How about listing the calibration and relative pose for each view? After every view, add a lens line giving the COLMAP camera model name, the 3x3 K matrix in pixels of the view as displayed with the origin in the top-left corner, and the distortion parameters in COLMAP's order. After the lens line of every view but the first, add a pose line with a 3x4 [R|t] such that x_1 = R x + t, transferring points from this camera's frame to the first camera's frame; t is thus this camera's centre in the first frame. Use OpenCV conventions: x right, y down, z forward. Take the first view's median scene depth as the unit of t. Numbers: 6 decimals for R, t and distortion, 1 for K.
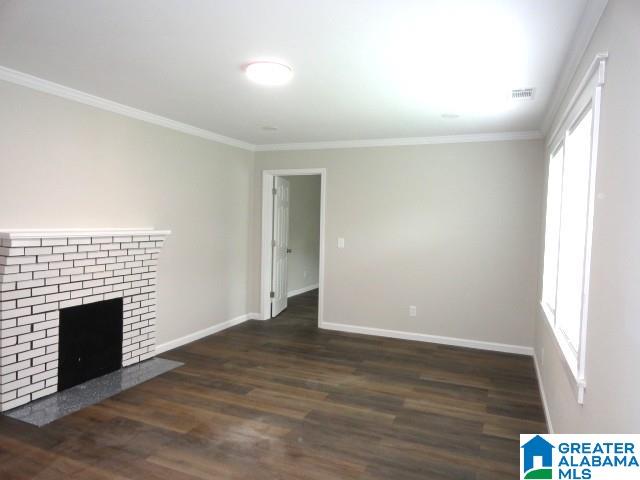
lens RADIAL K [[439.5, 0, 320.5], [0, 439.5, 241.1], [0, 0, 1]] dist [-0.007400, 0.002914]
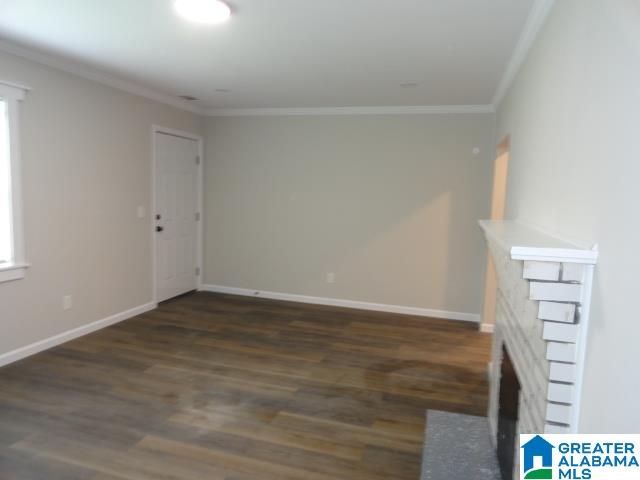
lens RADIAL K [[439.5, 0, 320.5], [0, 439.5, 241.1], [0, 0, 1]] dist [-0.007400, 0.002914]
pose [[-0.991053, -0.053850, -0.122120, -0.253284], [-0.072690, 0.985159, 0.155493, -0.093493], [0.111934, 0.162979, -0.980260, 1.876667]]
